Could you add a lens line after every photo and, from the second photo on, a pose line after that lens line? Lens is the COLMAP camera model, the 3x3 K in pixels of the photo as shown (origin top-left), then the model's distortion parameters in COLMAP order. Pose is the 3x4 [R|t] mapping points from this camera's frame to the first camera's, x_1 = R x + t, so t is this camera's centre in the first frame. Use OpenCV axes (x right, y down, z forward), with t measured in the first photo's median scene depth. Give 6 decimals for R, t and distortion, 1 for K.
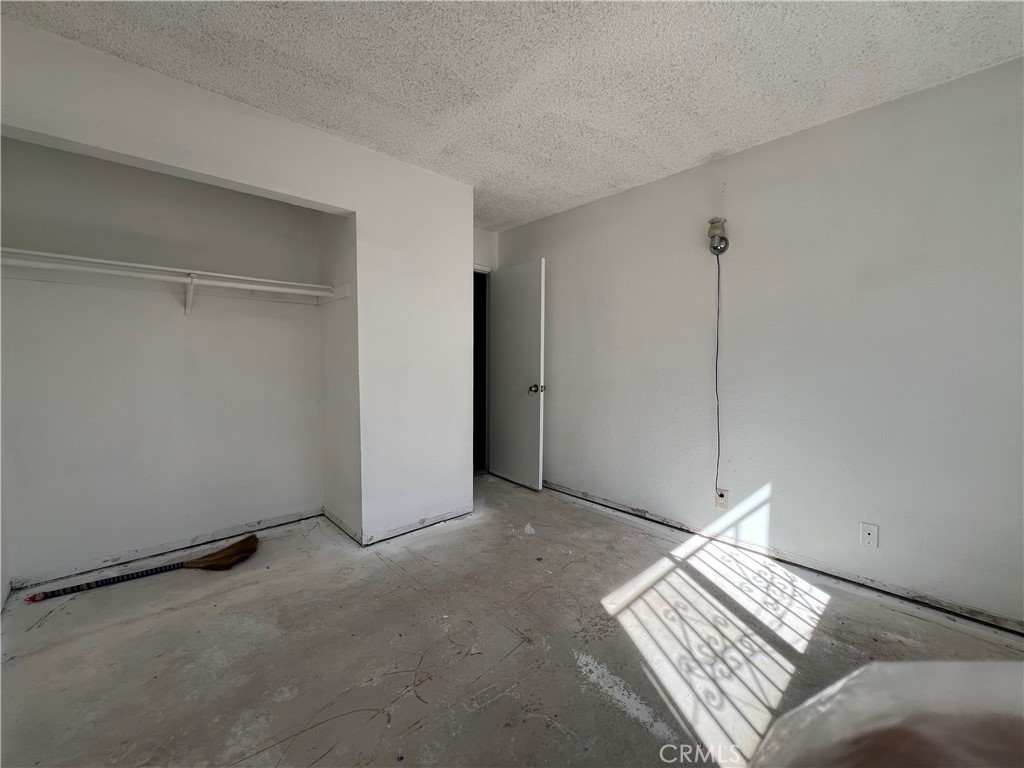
lens RADIAL K [[413.6, 0, 513.8], [0, 413.6, 380.6], [0, 0, 1]] dist [0.000248, 0.000057]
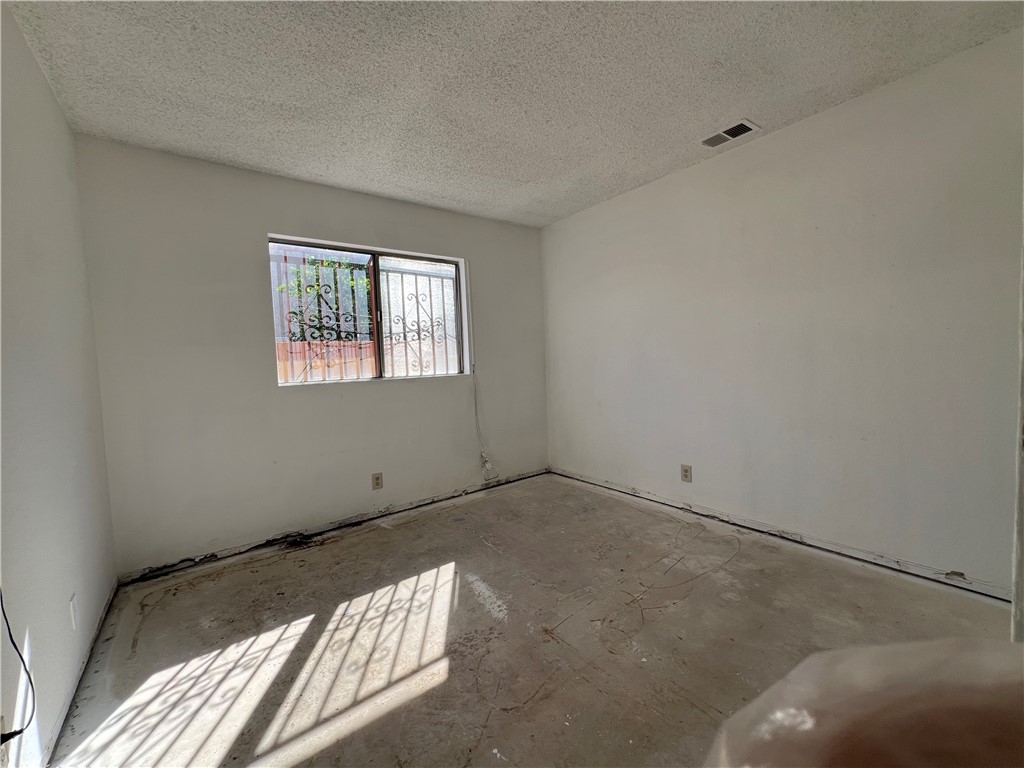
lens RADIAL K [[413.6, 0, 512.1], [0, 413.6, 383.9], [0, 0, 1]] dist [0.000248, 0.000057]
pose [[-0.993900, 0.031254, 0.105765, -0.005943], [0.042701, 0.993260, 0.107757, -0.085580], [-0.101684, 0.111616, -0.988535, 1.829107]]
